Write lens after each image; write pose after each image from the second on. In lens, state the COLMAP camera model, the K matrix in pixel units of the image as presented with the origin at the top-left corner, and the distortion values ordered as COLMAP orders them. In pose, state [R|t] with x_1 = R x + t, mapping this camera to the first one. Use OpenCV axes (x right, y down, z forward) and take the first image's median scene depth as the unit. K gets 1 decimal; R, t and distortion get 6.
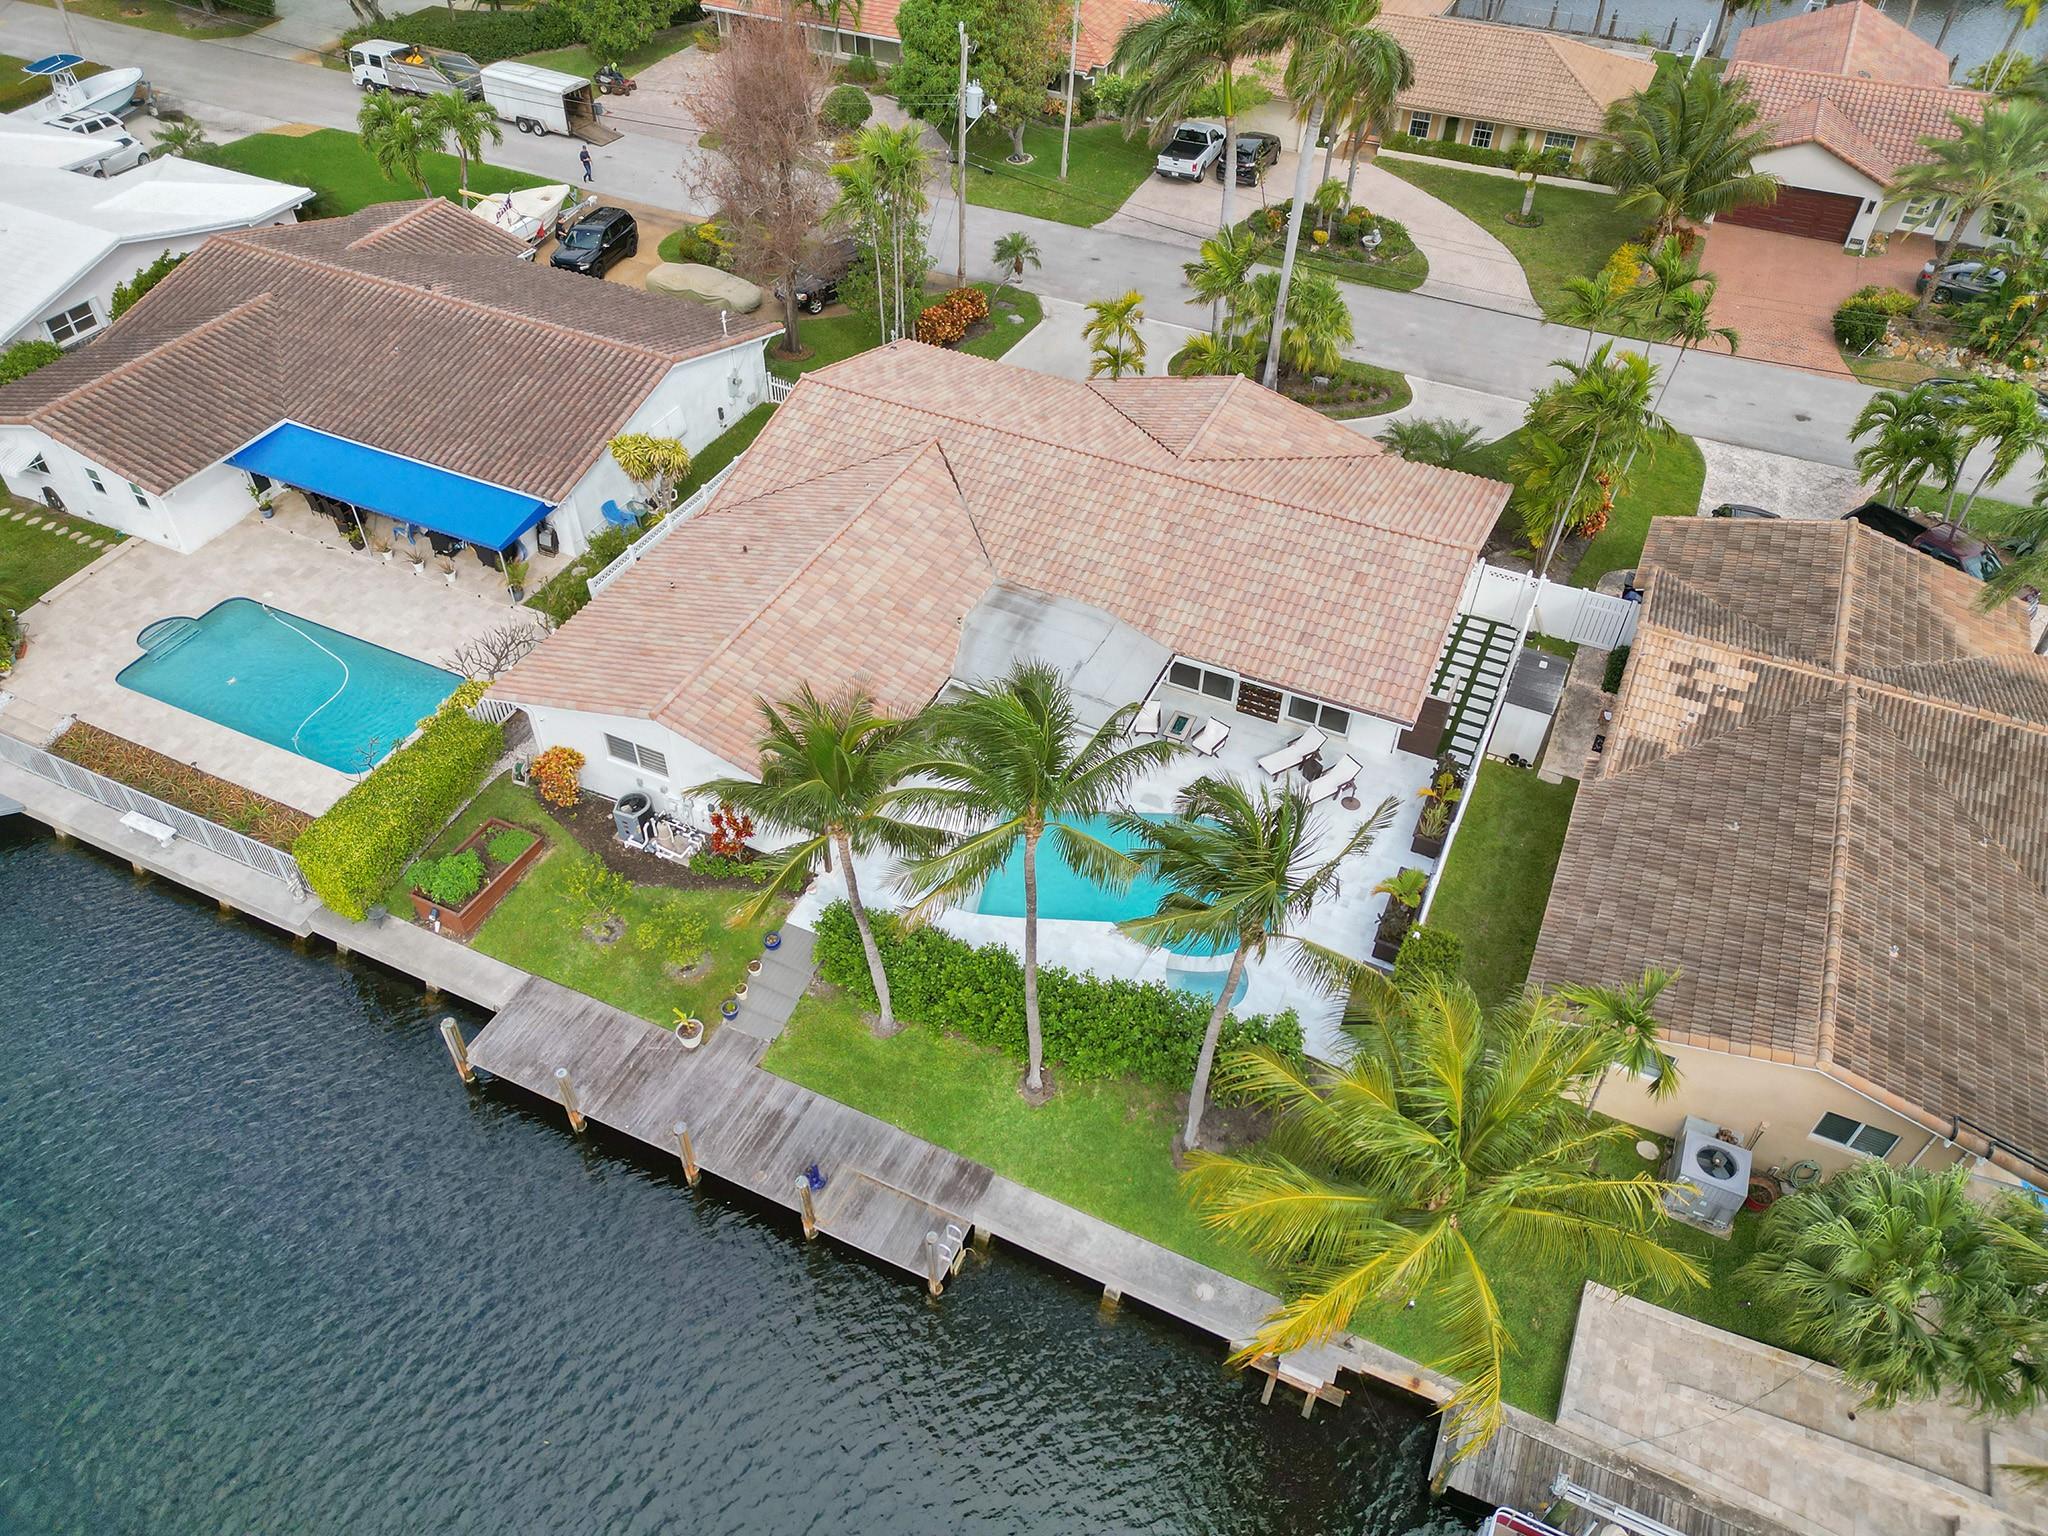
lens RADIAL K [[1434.7, 0, 1019.9], [0, 1434.7, 762.9], [0, 0, 1]] dist [0.054170, -0.037877]
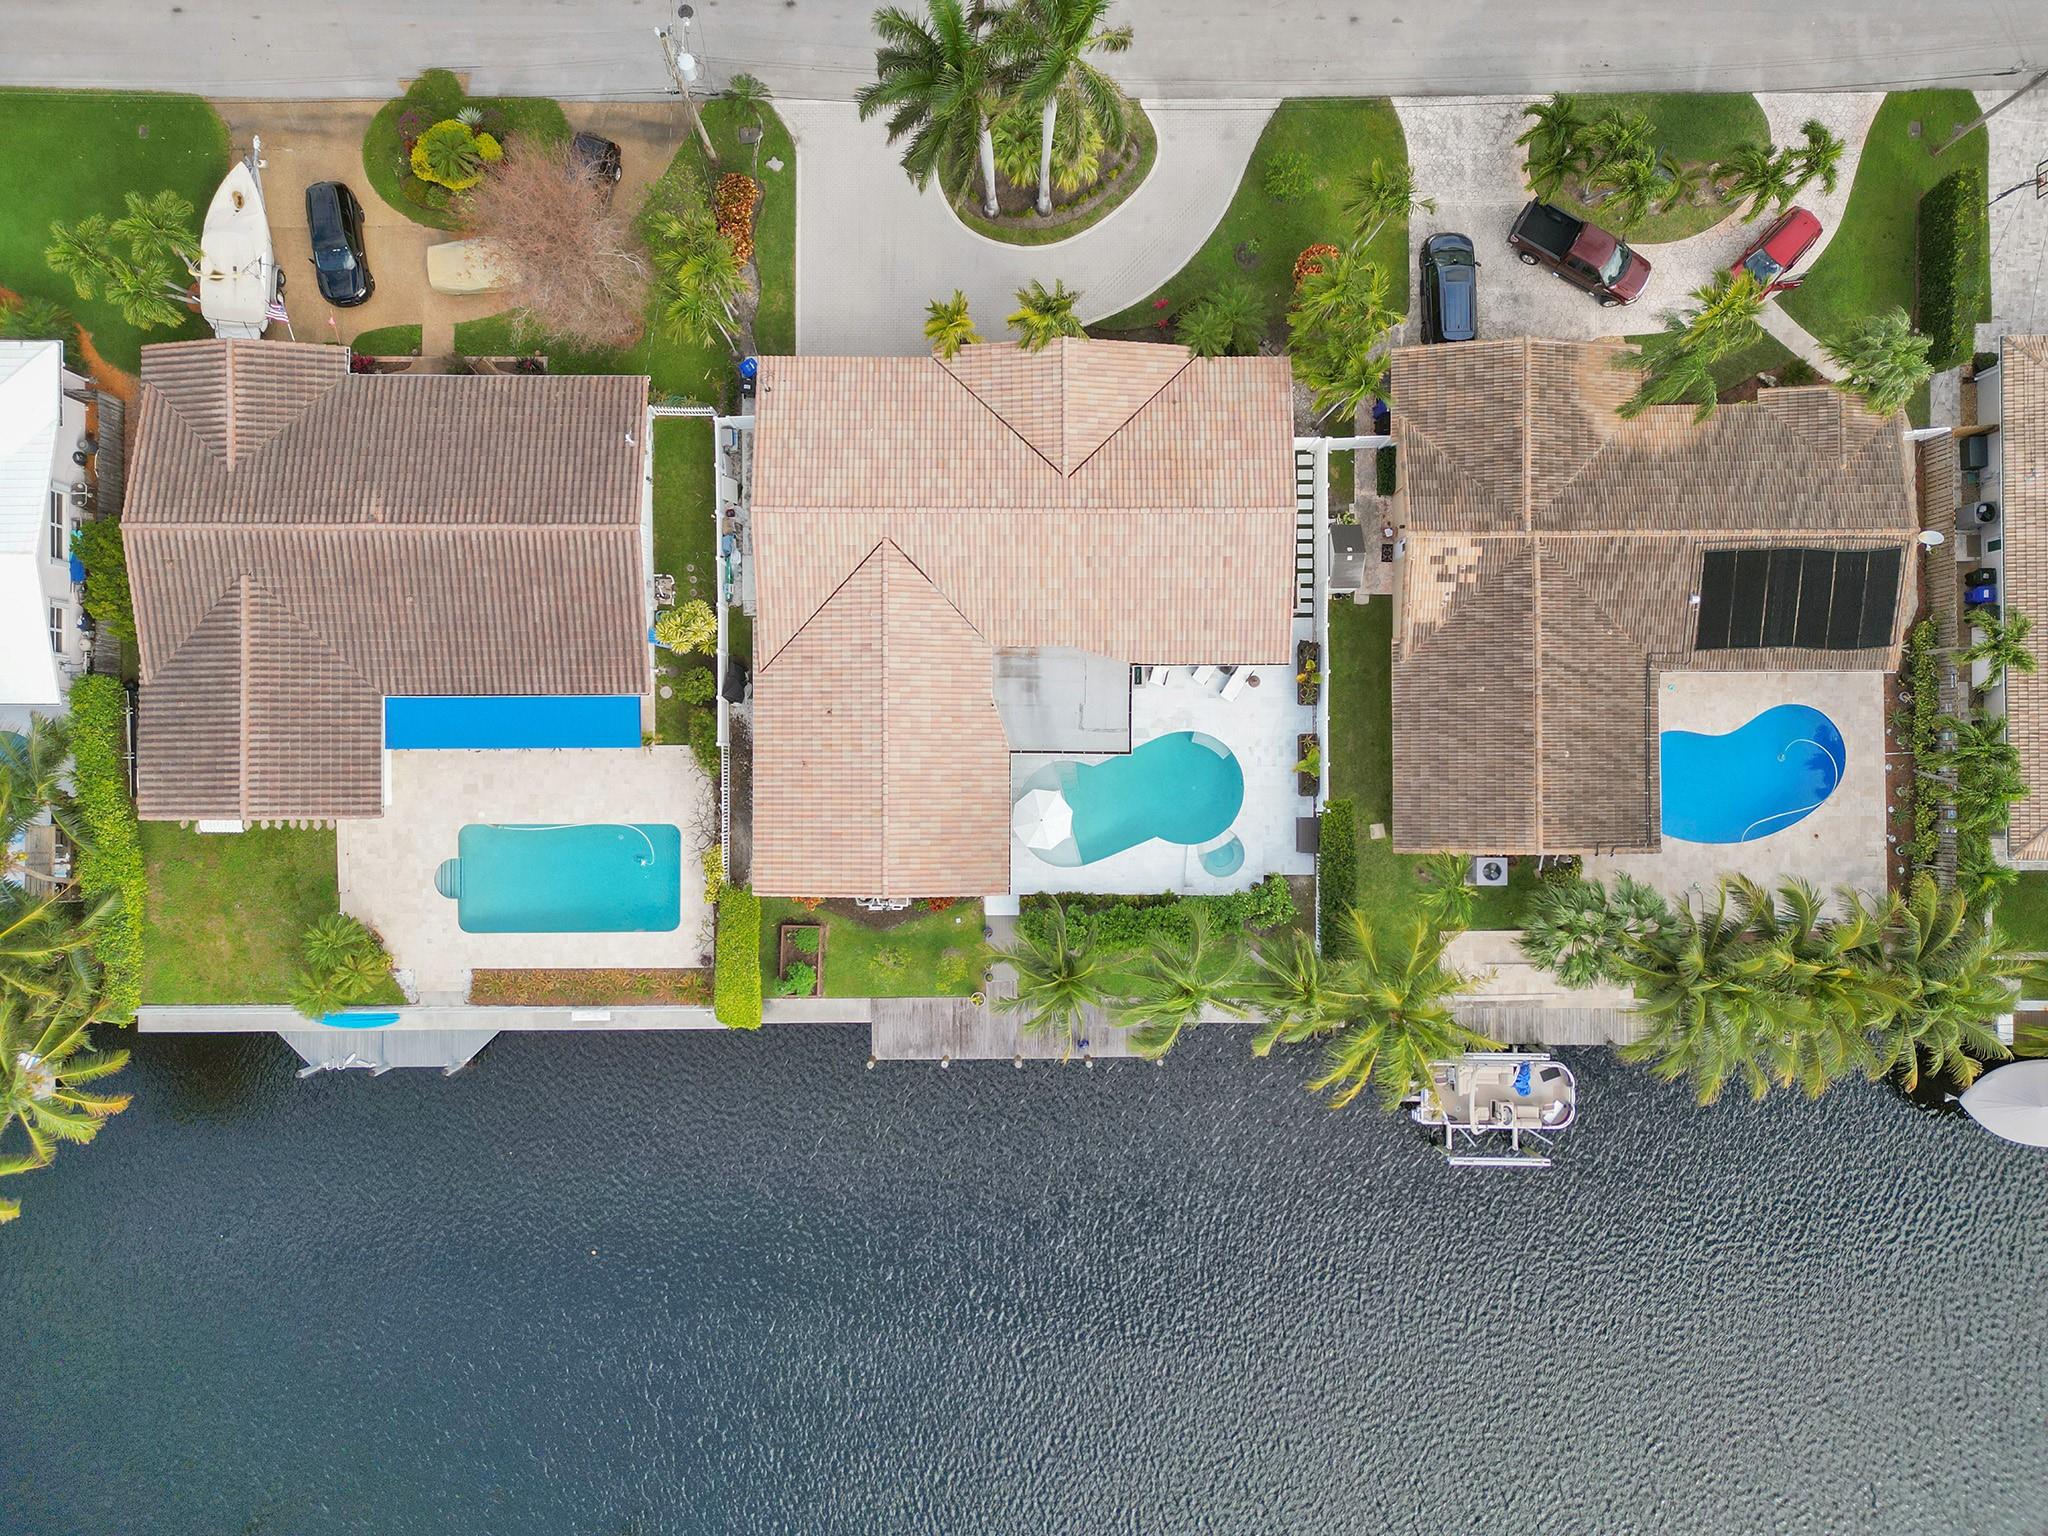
lens RADIAL K [[1438.9, 0, 1019.4], [0, 1438.9, 763.6], [0, 0, 1]] dist [0.075222, -0.070897]
pose [[0.903801, -0.427949, -0.001672, -0.043534], [0.298477, 0.627554, 0.719088, -1.189921], [-0.306684, -0.650411, 0.694917, -0.093827]]
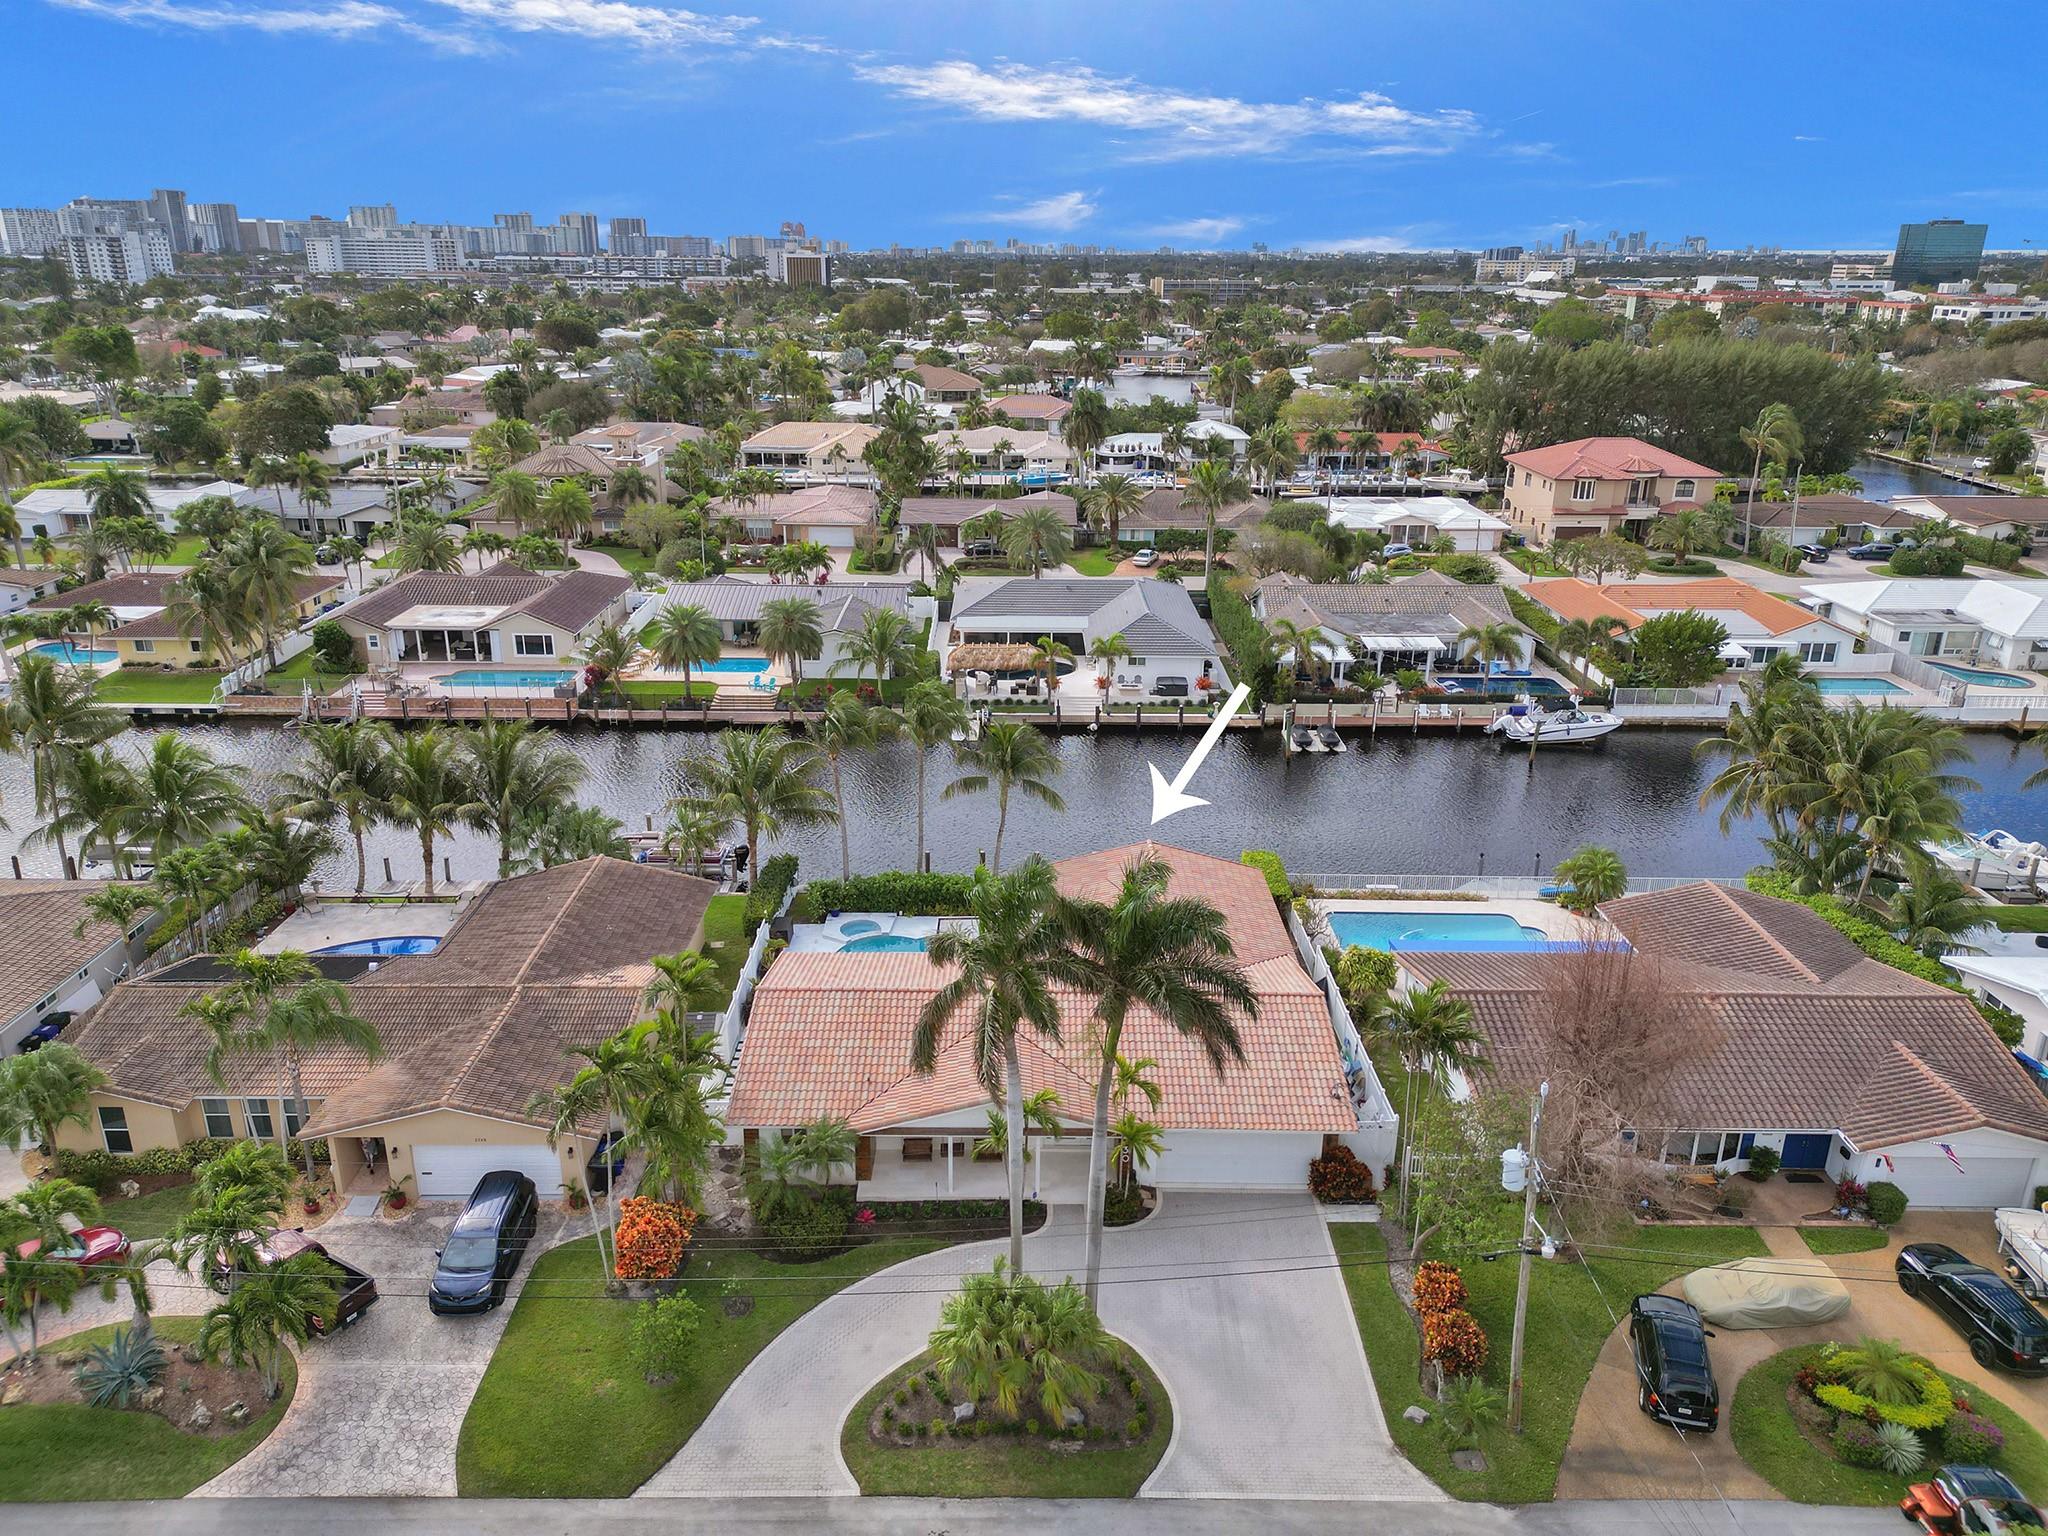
lens RADIAL K [[1429.5, 0, 1018.1], [0, 1429.5, 772.0], [0, 0, 1]] dist [0.109869, -0.127411]
pose [[-0.904399, 0.127339, -0.407243, 0.671848], [-0.305656, 0.472603, 0.826572, -1.574247], [0.297719, 0.872027, -0.388500, 1.532112]]
